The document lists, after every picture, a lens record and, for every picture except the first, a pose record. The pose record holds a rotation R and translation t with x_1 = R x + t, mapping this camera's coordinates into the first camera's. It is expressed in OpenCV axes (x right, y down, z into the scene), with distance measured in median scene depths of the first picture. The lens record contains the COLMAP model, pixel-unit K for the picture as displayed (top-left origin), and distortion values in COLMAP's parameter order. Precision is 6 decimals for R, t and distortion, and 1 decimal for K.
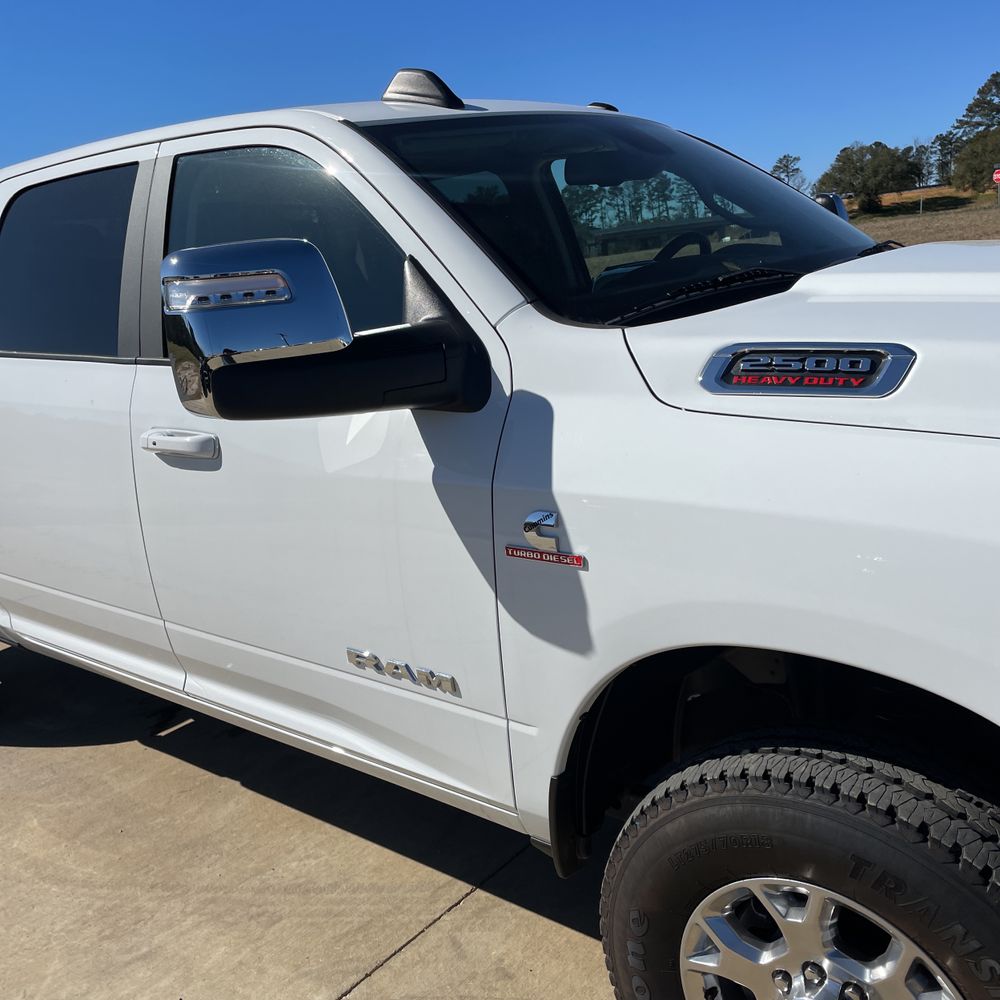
lens RADIAL K [[1009.0, 0, 505.5], [0, 1009.0, 496.6], [0, 0, 1]] dist [0.048257, 0.000000]
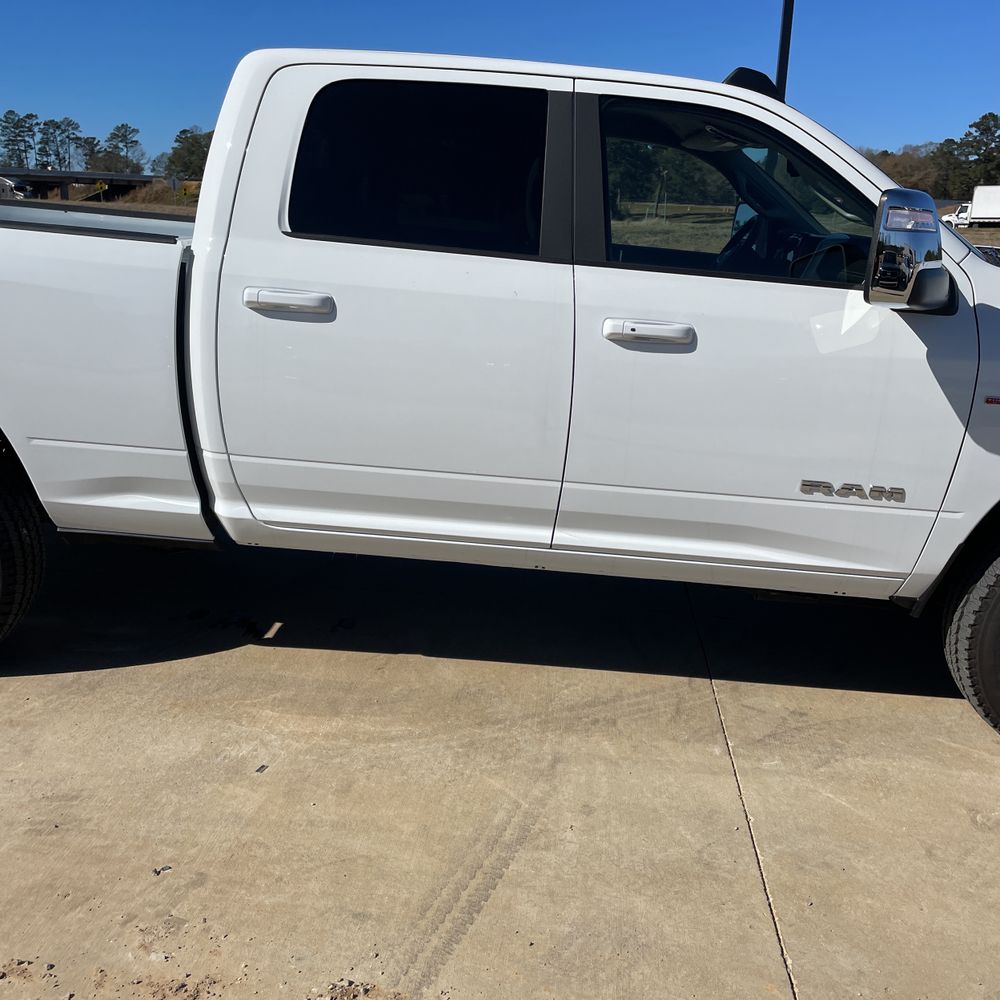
lens RADIAL K [[1009.0, 0, 514.0], [0, 1009.0, 495.8], [0, 0, 1]] dist [0.048257, 0.000000]
pose [[0.803576, -0.018988, 0.594900, -1.666010], [0.009672, 0.999776, 0.018846, 0.176284], [-0.595124, -0.009390, 0.803579, 0.118571]]
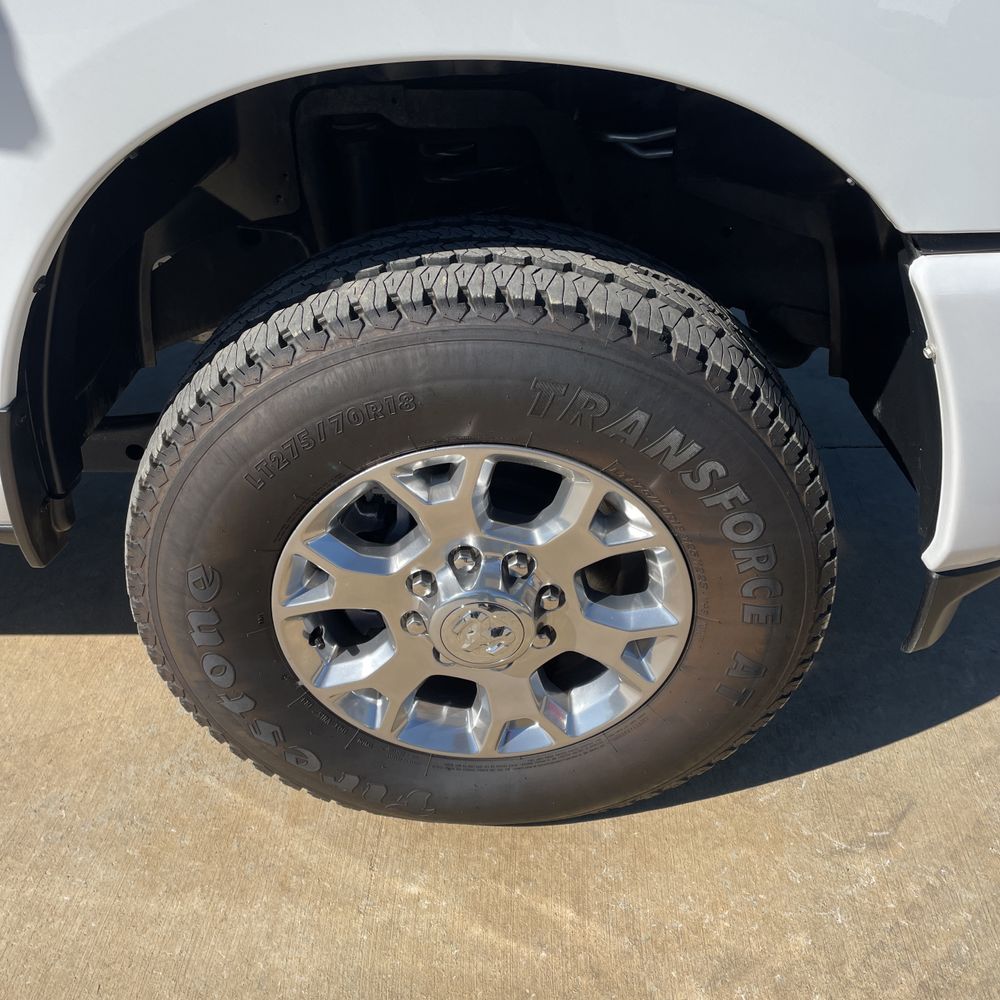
lens RADIAL K [[1009.0, 0, 481.6], [0, 1009.0, 497.0], [0, 0, 1]] dist [0.048257, 0.000000]
pose [[0.785813, -0.286168, 0.548275, -0.074846], [0.085141, 0.928126, 0.362400, 0.151573], [-0.612576, -0.238098, 0.753698, 0.430029]]
